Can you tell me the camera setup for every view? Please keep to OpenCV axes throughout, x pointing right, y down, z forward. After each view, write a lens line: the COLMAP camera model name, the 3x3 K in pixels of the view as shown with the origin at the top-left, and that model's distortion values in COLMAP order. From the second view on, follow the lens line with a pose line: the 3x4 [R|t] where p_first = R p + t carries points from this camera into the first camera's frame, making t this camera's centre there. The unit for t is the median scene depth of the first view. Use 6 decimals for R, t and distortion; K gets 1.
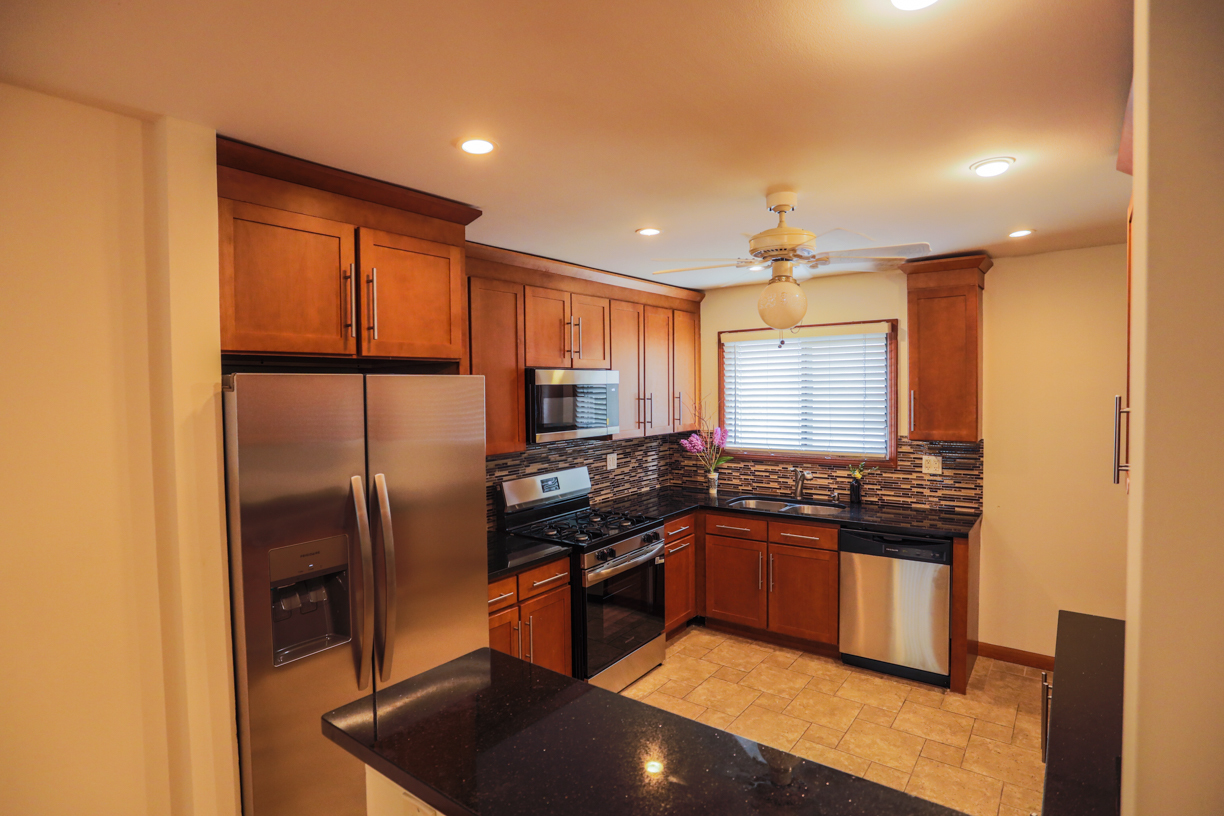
lens RADIAL K [[626.1, 0, 604.7], [0, 626.1, 407.2], [0, 0, 1]] dist [-0.078943, 0.037506]
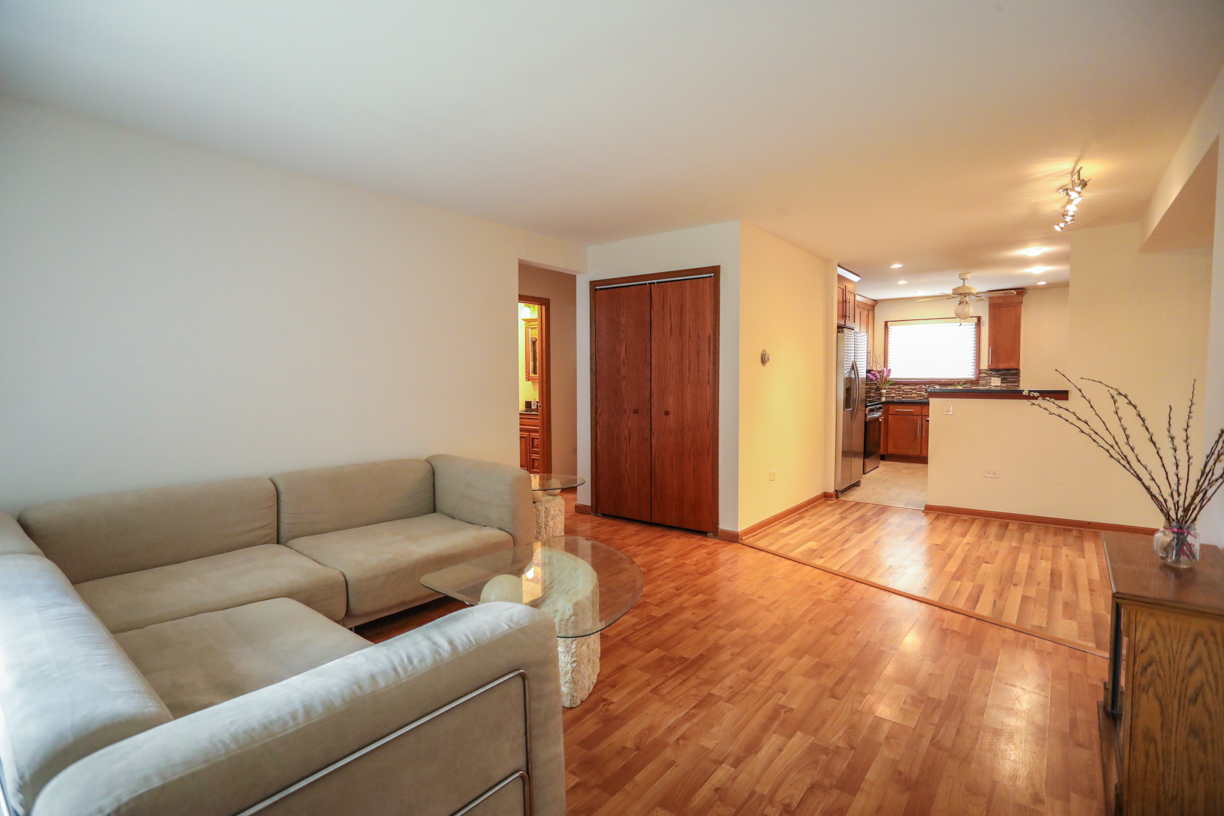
lens RADIAL K [[591.6, 0, 612.0], [0, 591.6, 408.0], [0, 0, 1]] dist [-0.065994, 0.030566]
pose [[0.999946, 0.010332, -0.001279, -0.841093], [-0.010298, 0.999644, 0.024605, 0.148914], [0.001533, -0.024590, 0.999696, -1.082787]]
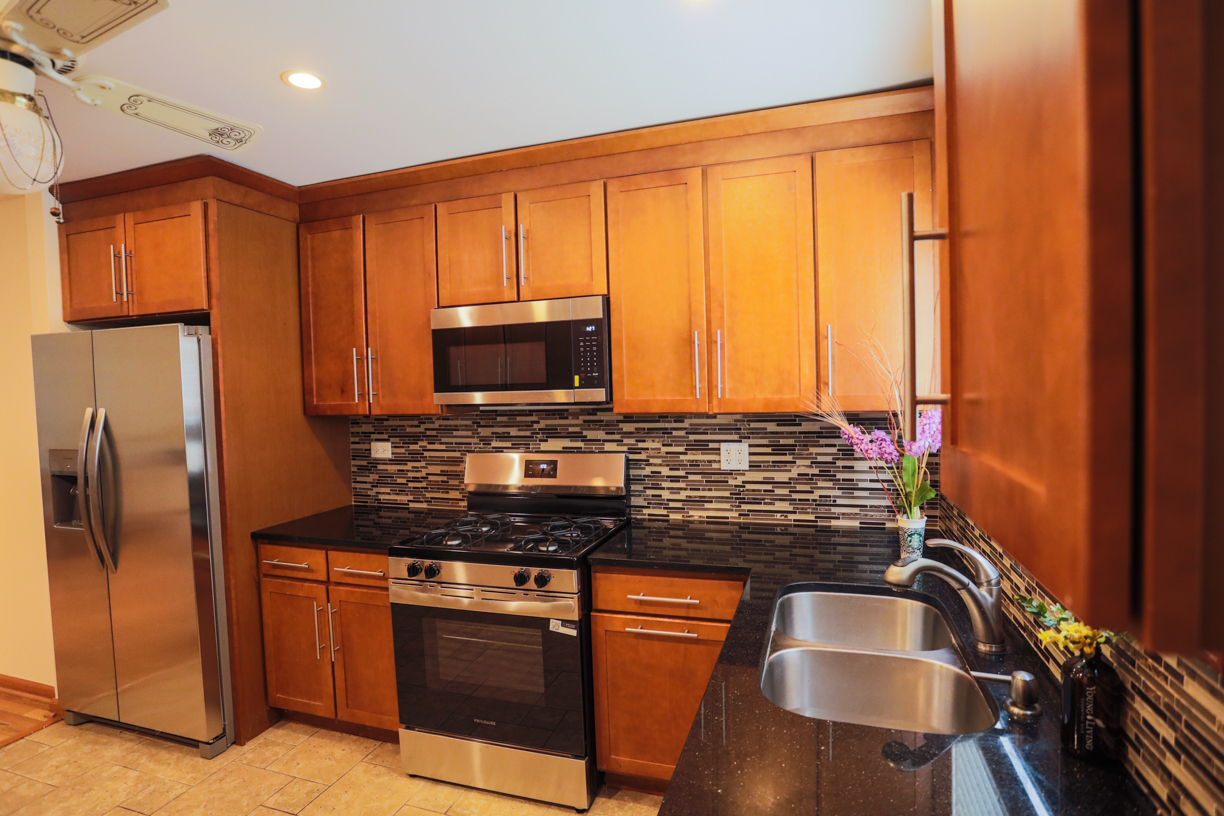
lens RADIAL K [[626.1, 0, 604.7], [0, 626.1, 407.2], [0, 0, 1]] dist [-0.078943, 0.037506]
pose [[0.327111, 0.042666, -0.944022, 0.575680], [-0.010468, 0.999083, 0.041527, 0.022072], [0.944928, -0.003702, 0.327257, 0.793669]]
